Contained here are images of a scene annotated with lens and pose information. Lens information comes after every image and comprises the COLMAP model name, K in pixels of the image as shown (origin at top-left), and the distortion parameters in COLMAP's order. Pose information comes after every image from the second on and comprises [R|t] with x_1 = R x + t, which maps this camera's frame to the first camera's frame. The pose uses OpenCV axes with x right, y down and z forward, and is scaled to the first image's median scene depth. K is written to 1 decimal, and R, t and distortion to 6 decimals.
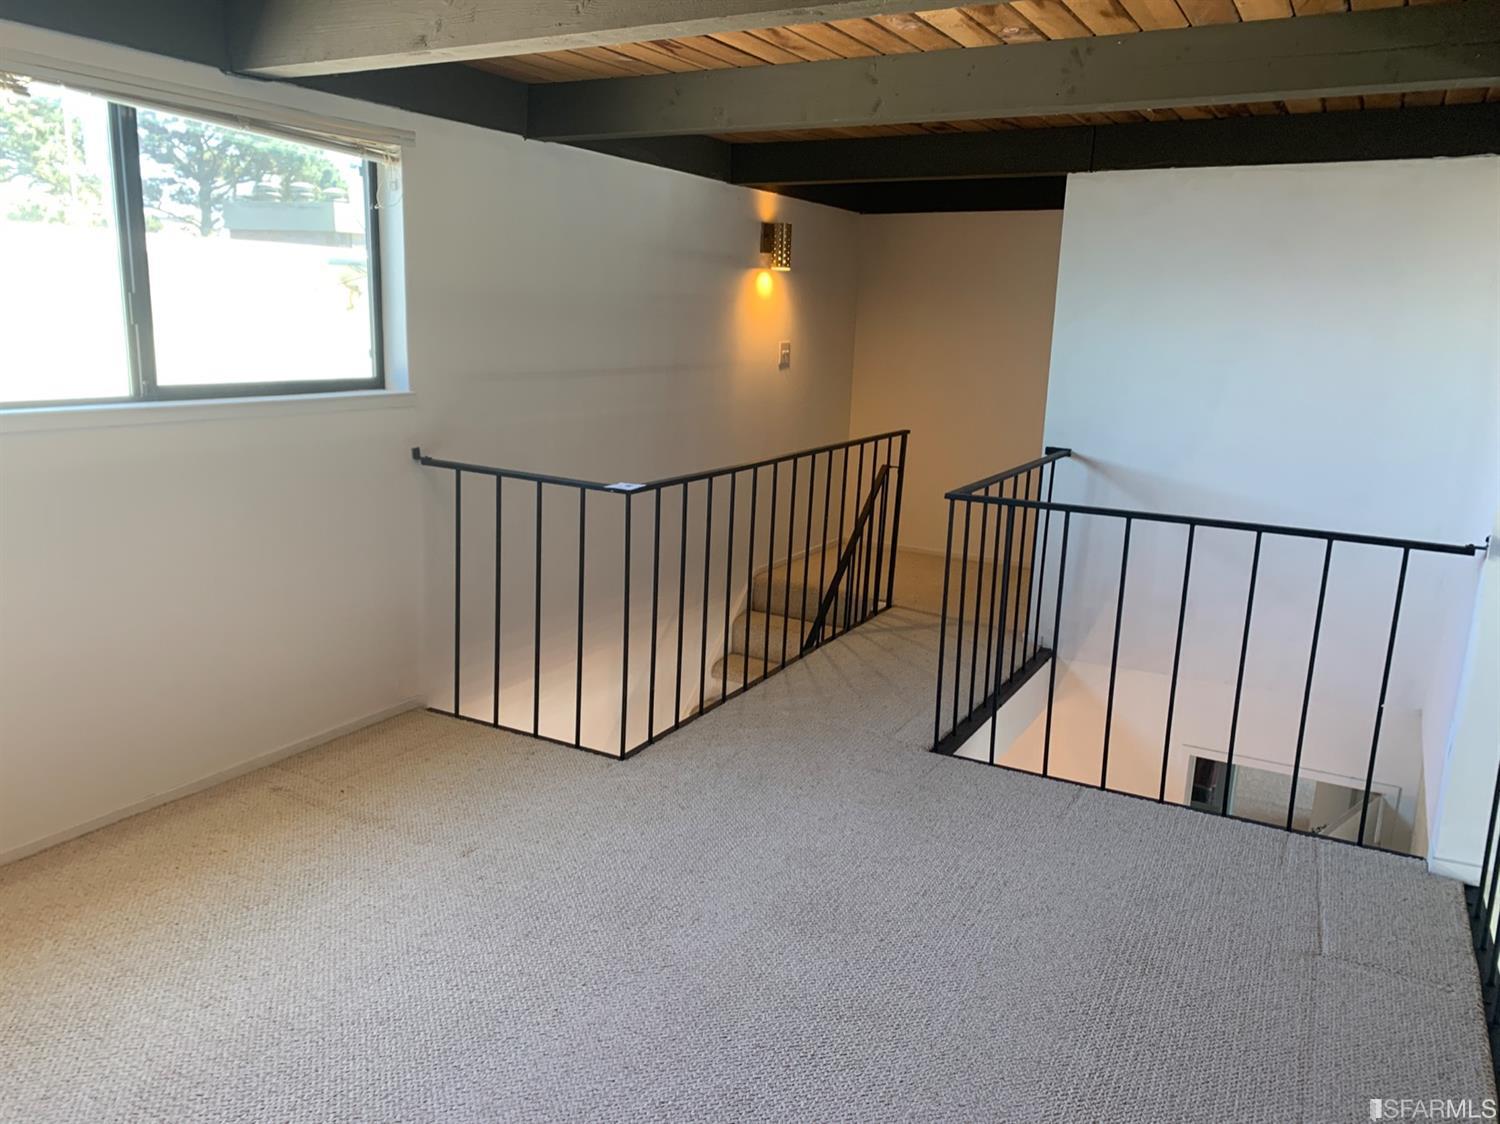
lens RADIAL K [[1155.5, 0, 744.0], [0, 1155.5, 550.8], [0, 0, 1]] dist [0.045136, -0.054935]
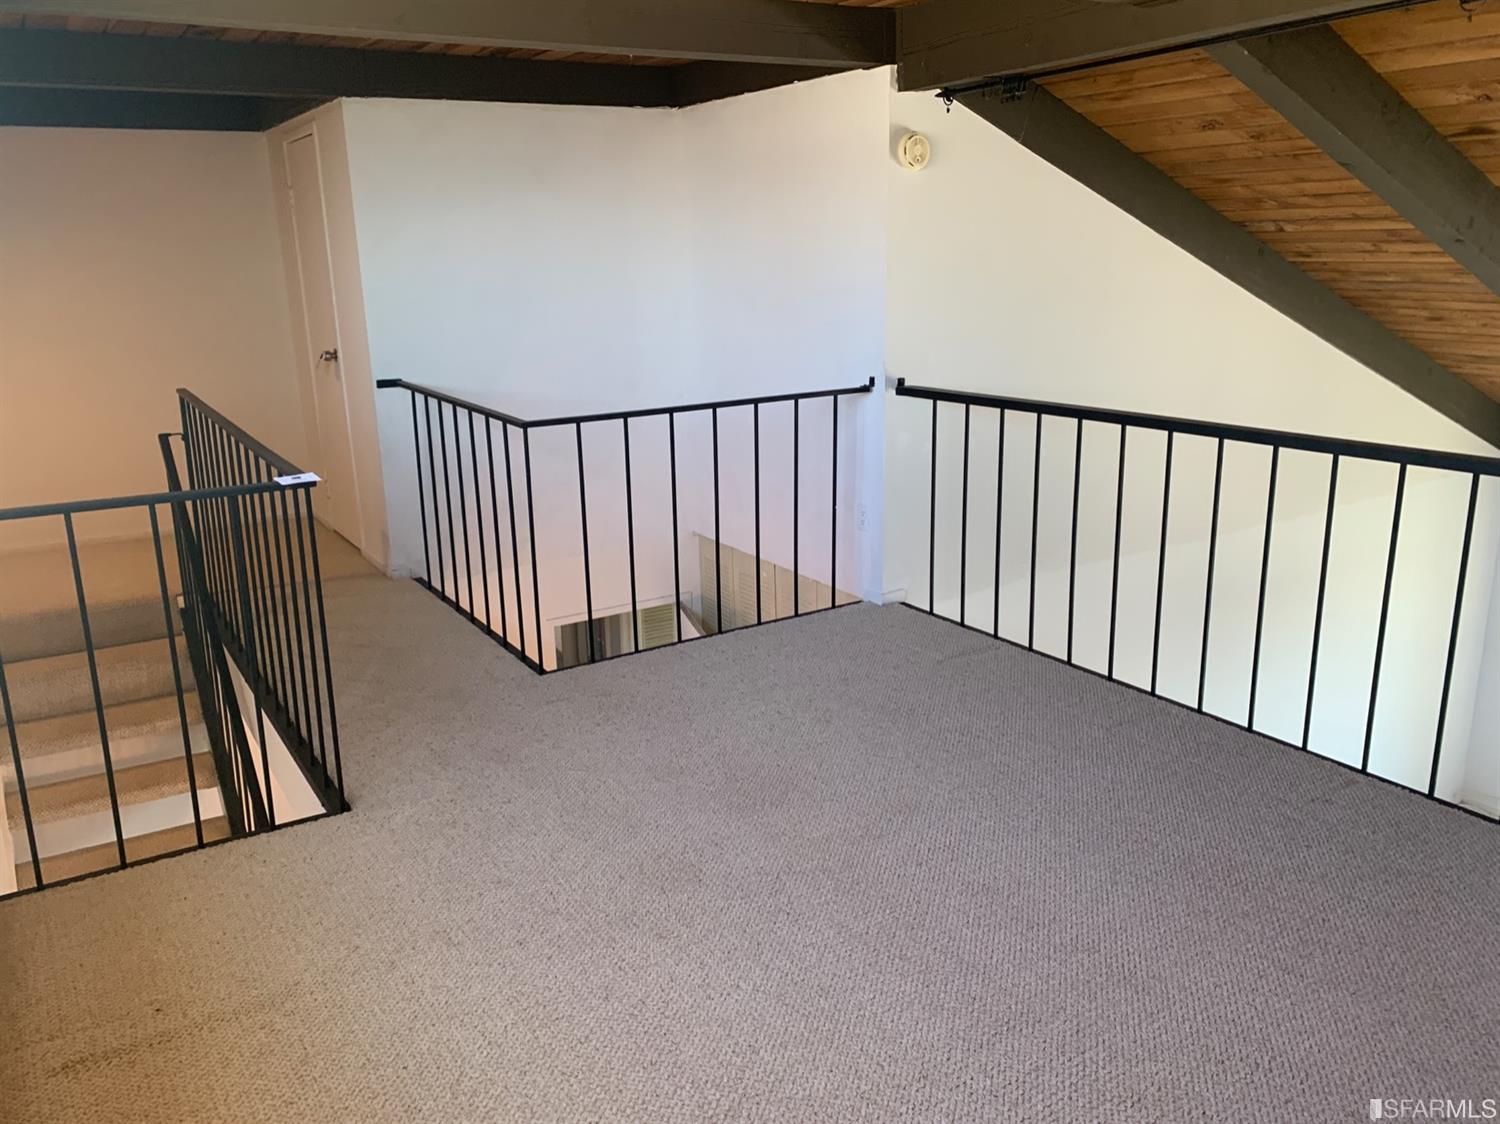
lens RADIAL K [[1155.5, 0, 734.5], [0, 1155.5, 554.9], [0, 0, 1]] dist [0.045136, -0.054935]
pose [[0.484644, -0.268717, 0.832413, -0.532451], [0.217810, 0.958741, 0.182685, -0.072892], [-0.847160, 0.092771, 0.523177, 0.279350]]
